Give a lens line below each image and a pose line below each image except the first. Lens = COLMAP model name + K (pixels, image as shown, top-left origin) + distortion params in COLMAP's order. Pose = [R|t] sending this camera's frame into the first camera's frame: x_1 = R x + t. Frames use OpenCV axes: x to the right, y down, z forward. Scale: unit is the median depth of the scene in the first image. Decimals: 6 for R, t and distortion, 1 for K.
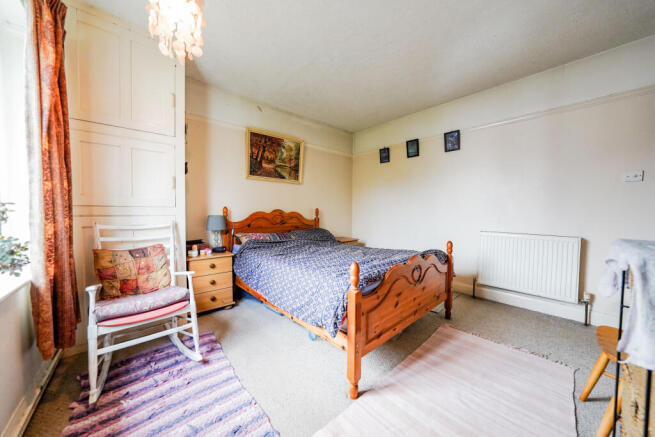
lens RADIAL K [[235.3, 0, 325.2], [0, 235.3, 219.3], [0, 0, 1]] dist [-0.019772, 0.000151]
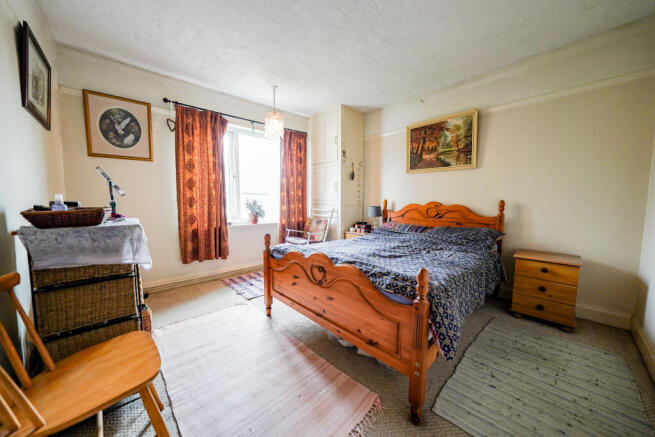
lens RADIAL K [[235.3, 0, 325.2], [0, 235.3, 219.3], [0, 0, 1]] dist [-0.019772, 0.000151]
pose [[-0.014051, 0.078732, -0.996797, 0.732588], [-0.040980, 0.996012, 0.079248, -0.028002], [0.999061, 0.041962, -0.010769, 0.588388]]
